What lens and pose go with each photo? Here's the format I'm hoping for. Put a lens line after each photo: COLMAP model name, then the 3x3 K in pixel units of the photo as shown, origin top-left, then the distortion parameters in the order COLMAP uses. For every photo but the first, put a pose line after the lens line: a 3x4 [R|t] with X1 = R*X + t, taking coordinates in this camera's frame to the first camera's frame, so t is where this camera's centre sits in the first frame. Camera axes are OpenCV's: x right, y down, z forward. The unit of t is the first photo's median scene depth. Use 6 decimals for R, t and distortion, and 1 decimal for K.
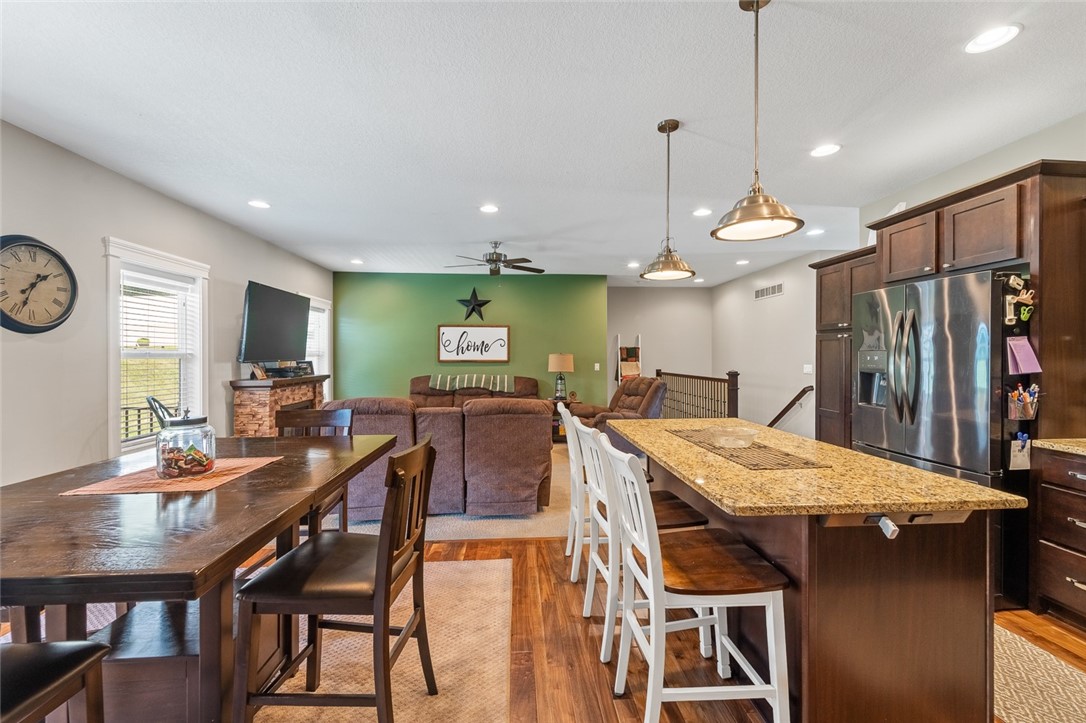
lens RADIAL K [[437.1, 0, 543.0], [0, 437.1, 361.5], [0, 0, 1]] dist [0.015112, 0.000133]
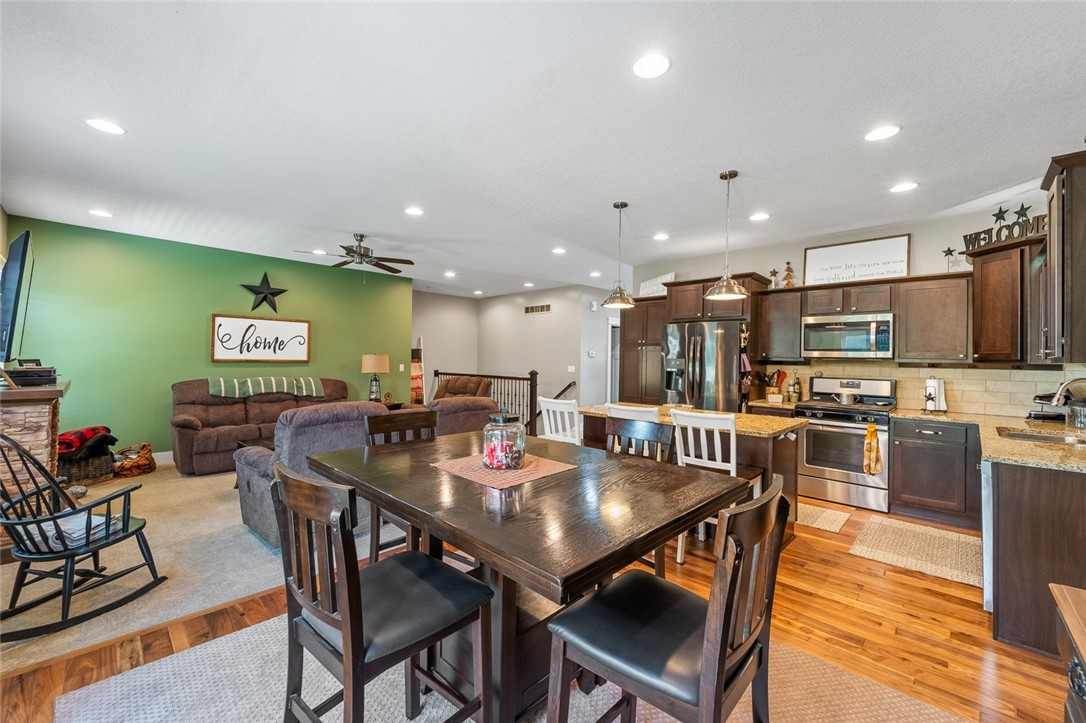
lens RADIAL K [[437.1, 0, 543.0], [0, 437.1, 361.5], [0, 0, 1]] dist [0.015112, 0.000133]
pose [[0.747534, 0.008115, 0.664174, -0.327529], [-0.007521, 0.999965, -0.003753, -0.000671], [-0.664181, -0.002190, 0.747569, 0.027238]]
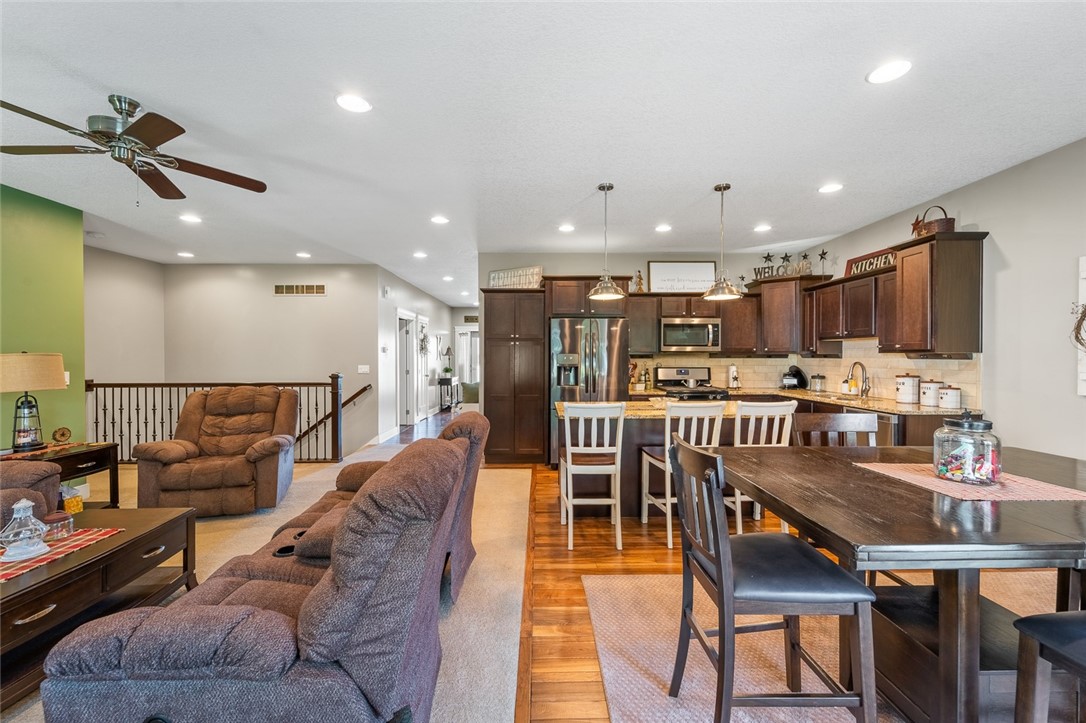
lens RADIAL K [[437.1, 0, 543.0], [0, 437.1, 361.5], [0, 0, 1]] dist [0.015112, 0.000133]
pose [[0.062448, -0.008406, 0.998013, -0.404065], [0.014966, 0.999860, 0.007485, -0.003072], [-0.997936, 0.014469, 0.062565, 0.416795]]
